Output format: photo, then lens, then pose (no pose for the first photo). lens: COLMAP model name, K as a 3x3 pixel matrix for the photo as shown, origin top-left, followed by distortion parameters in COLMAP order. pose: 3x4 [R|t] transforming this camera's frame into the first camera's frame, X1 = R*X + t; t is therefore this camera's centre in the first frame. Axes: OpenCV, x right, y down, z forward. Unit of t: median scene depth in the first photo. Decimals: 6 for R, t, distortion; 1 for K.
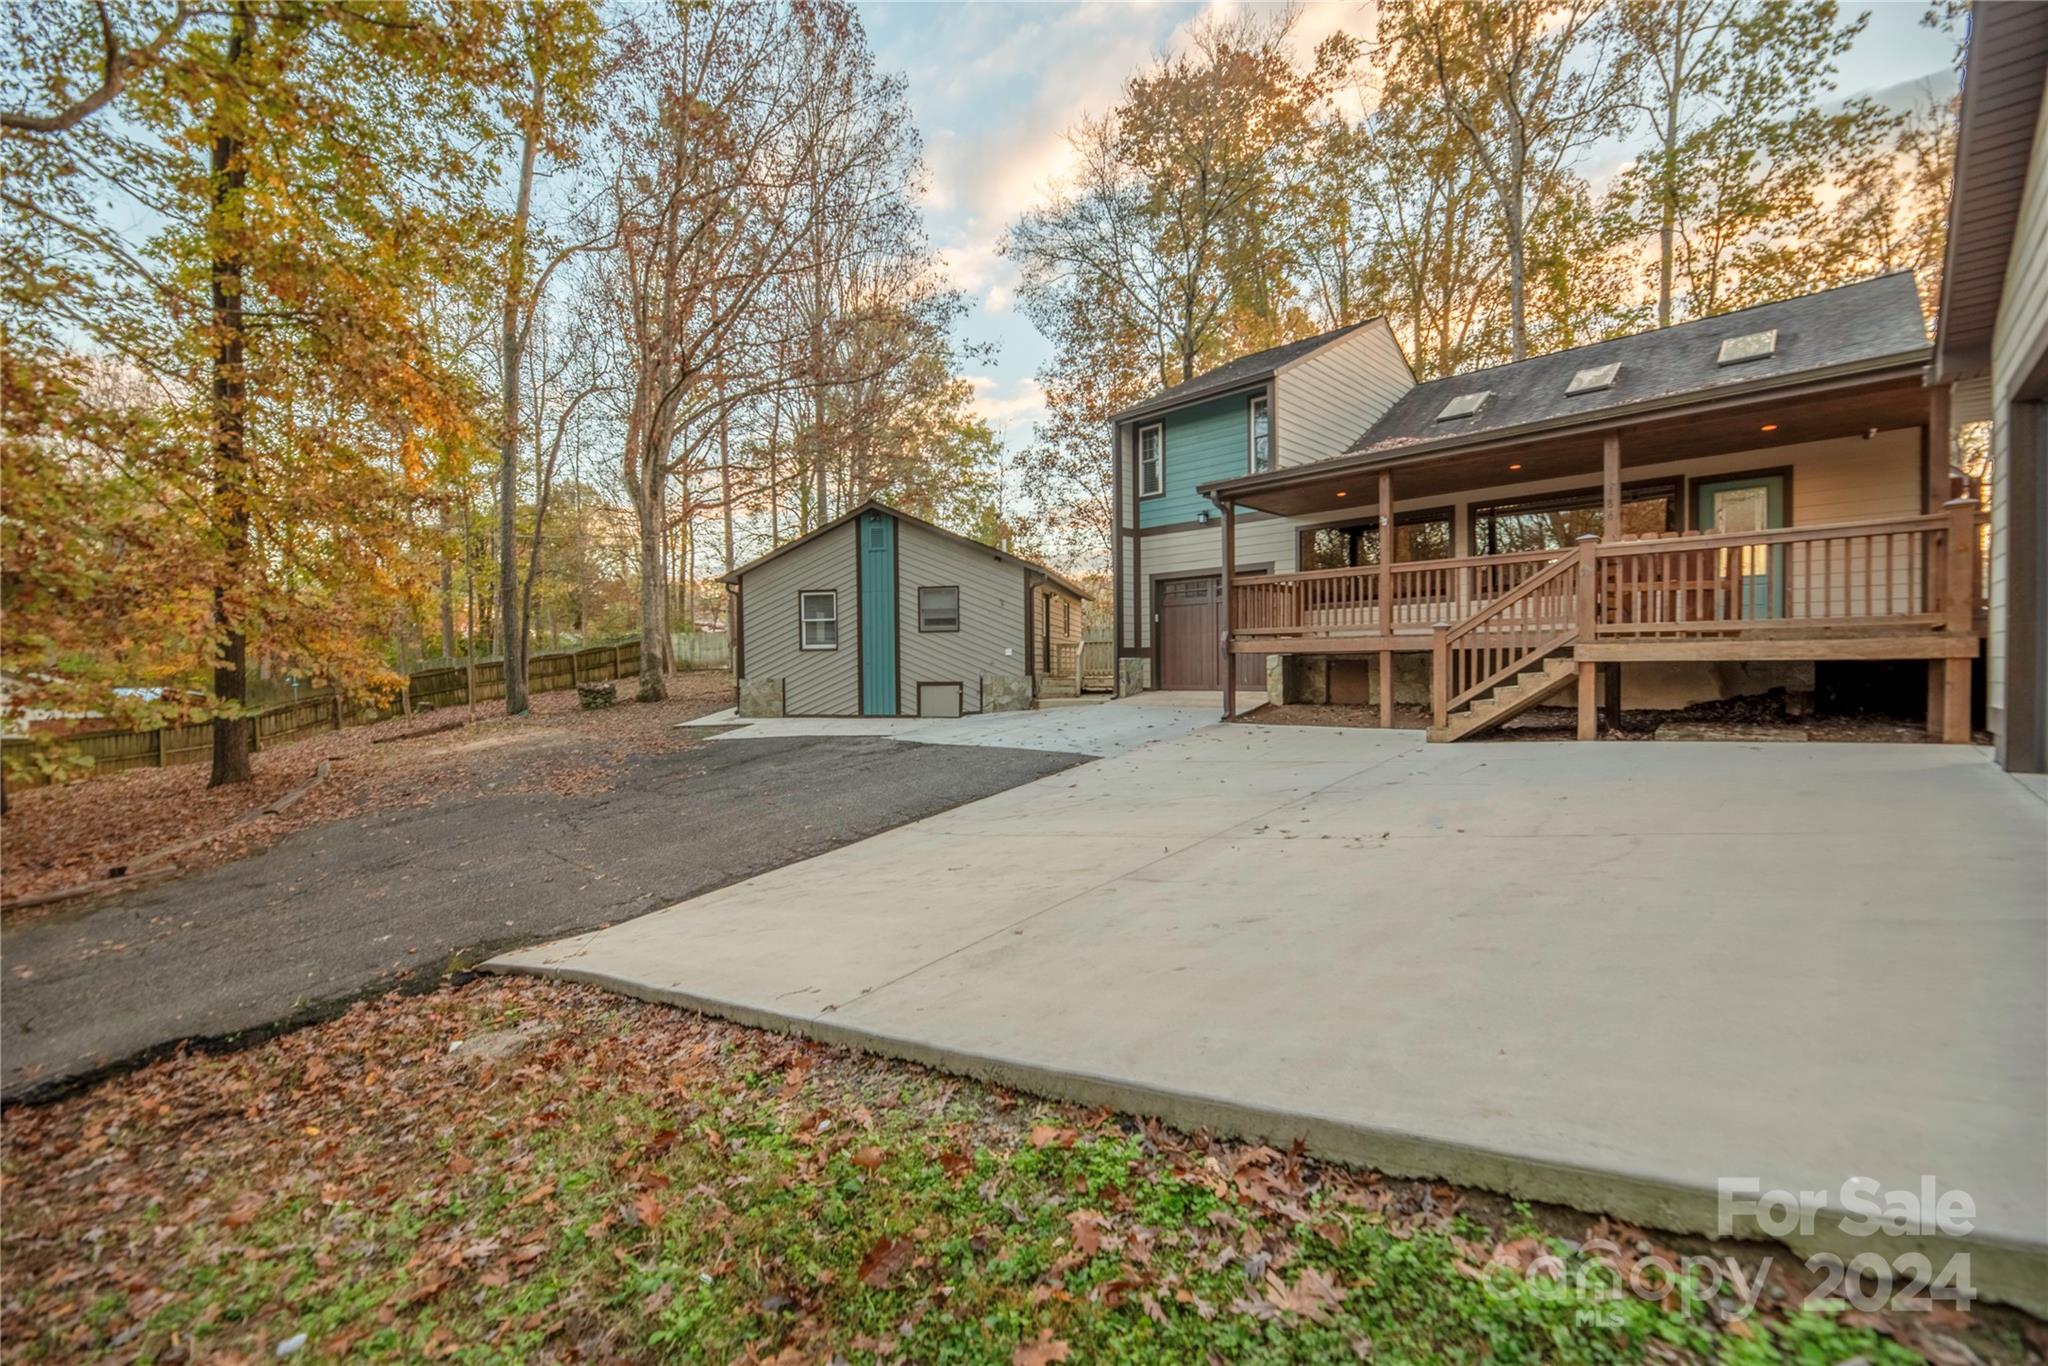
lens RADIAL K [[826.1, 0, 1024.0], [0, 826.1, 683.0], [0, 0, 1]] dist [-0.000188, -0.000123]
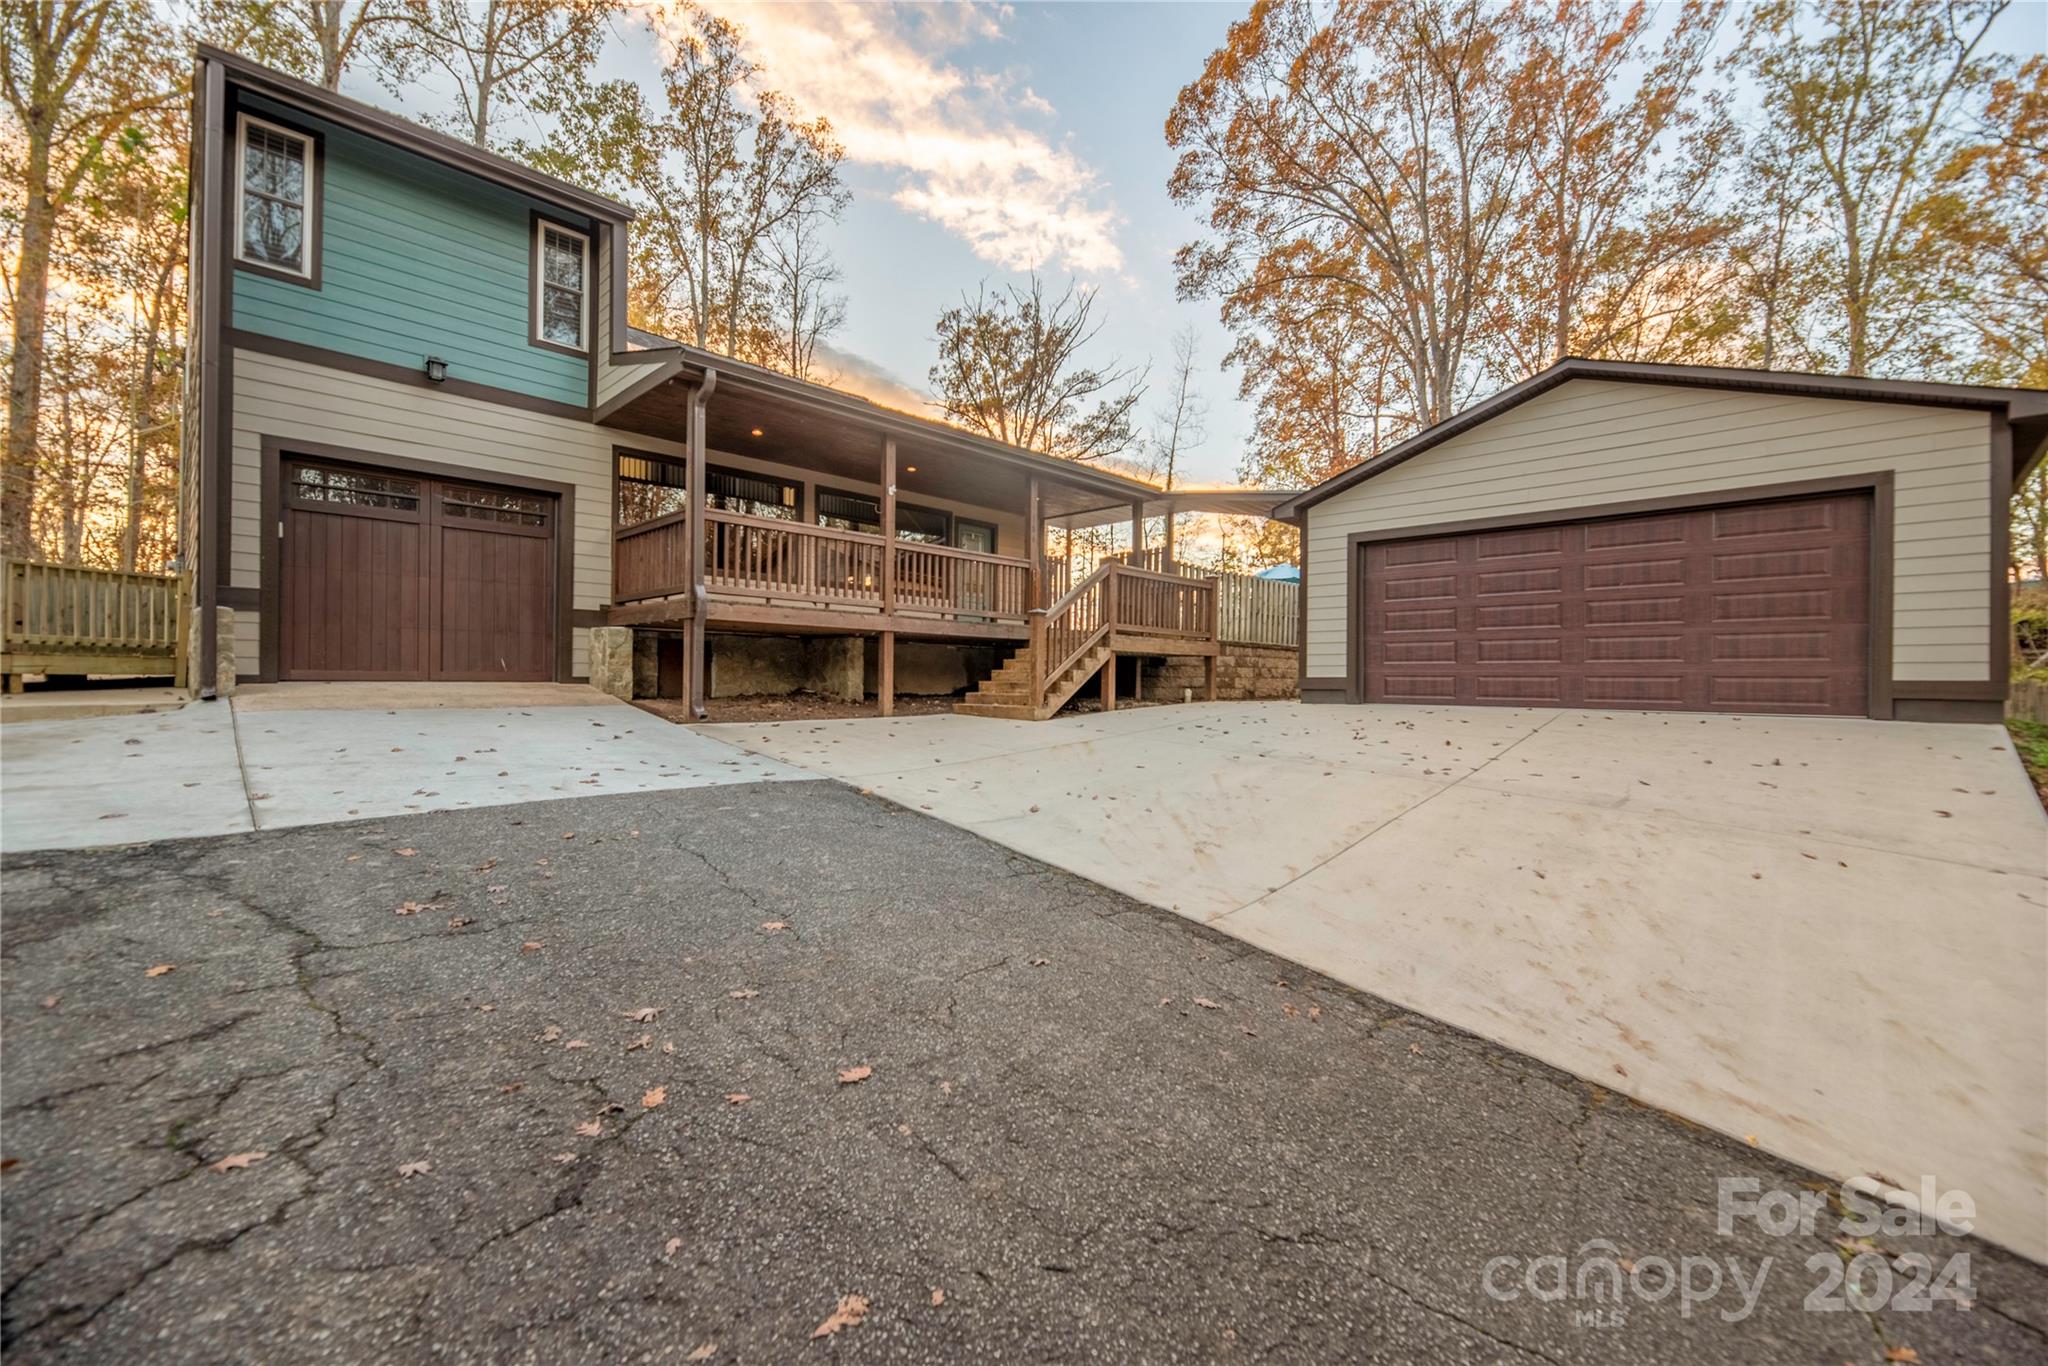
lens RADIAL K [[826.1, 0, 1024.0], [0, 826.1, 683.0], [0, 0, 1]] dist [-0.000188, -0.000123]
pose [[-0.021037, -0.013138, 0.999692, -0.403506], [0.000718, 0.999913, 0.013156, 0.005839], [-0.999778, 0.000995, -0.021026, 0.690818]]
